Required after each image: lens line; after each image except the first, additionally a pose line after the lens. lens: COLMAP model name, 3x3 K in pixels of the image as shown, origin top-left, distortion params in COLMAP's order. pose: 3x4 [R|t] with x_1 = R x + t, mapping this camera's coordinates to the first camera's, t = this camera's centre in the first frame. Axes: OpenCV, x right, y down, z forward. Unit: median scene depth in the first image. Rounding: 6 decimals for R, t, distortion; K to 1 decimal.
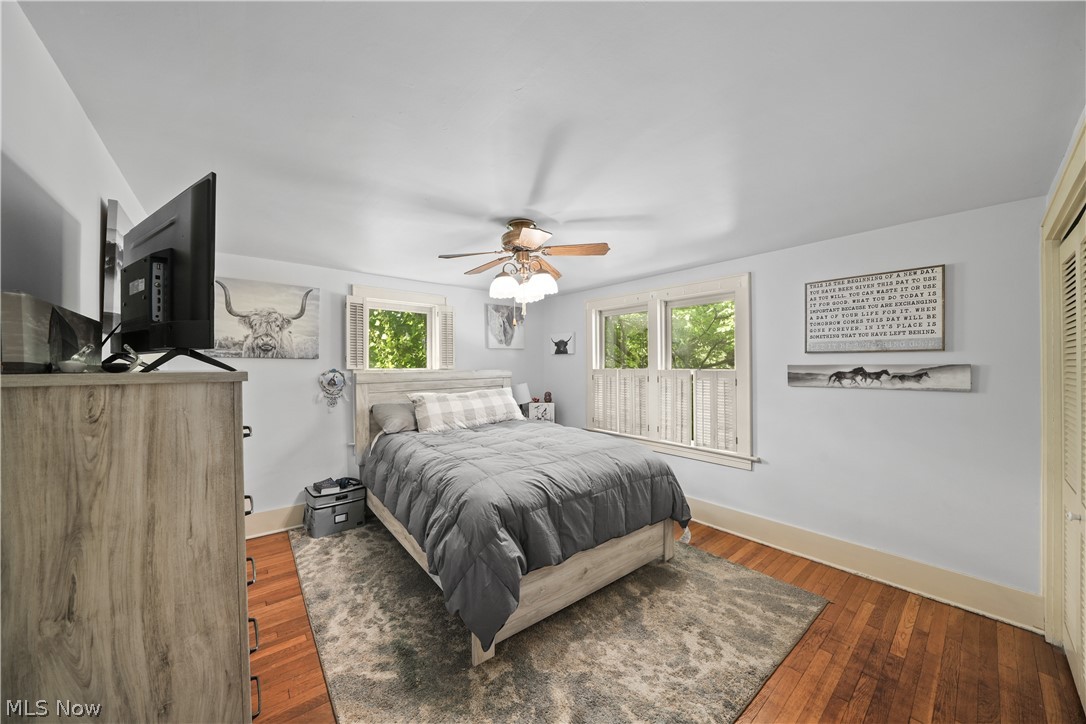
lens RADIAL K [[378.3, 0, 544.1], [0, 378.3, 365.7], [0, 0, 1]] dist [-0.009026, -0.000259]
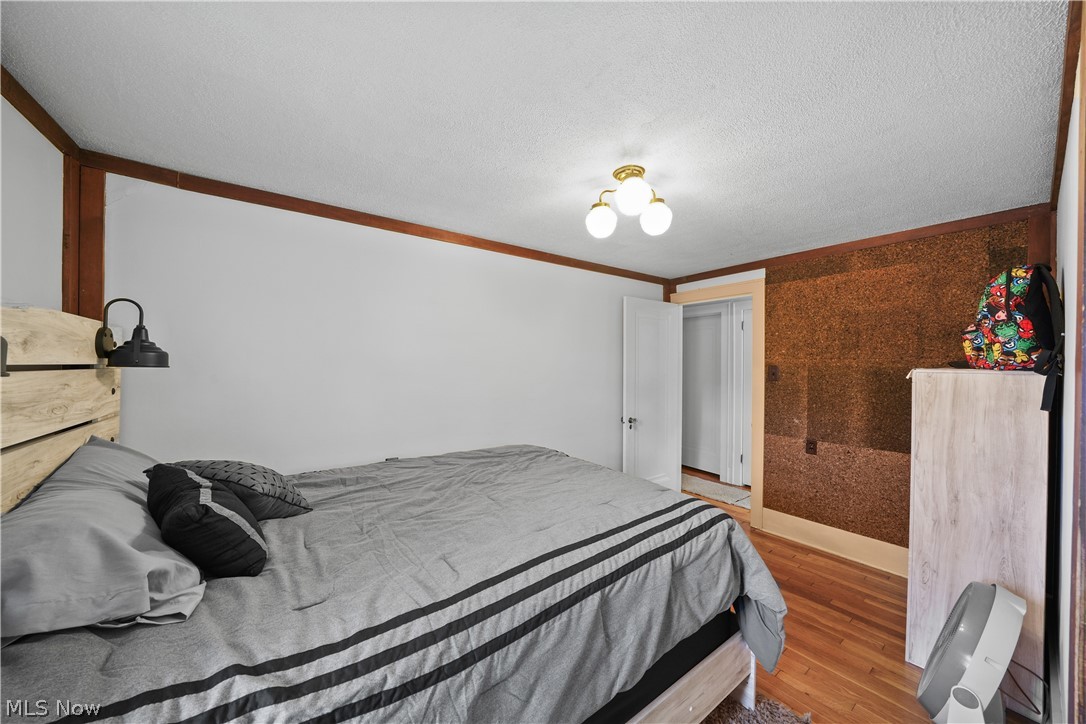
lens RADIAL K [[378.3, 0, 542.1], [0, 378.3, 364.6], [0, 0, 1]] dist [-0.009026, -0.000259]
pose [[-0.076226, 0.028165, -0.996693, 1.151405], [-0.008193, 0.999550, 0.028872, 0.030060], [0.997057, 0.010367, -0.075961, -1.093415]]
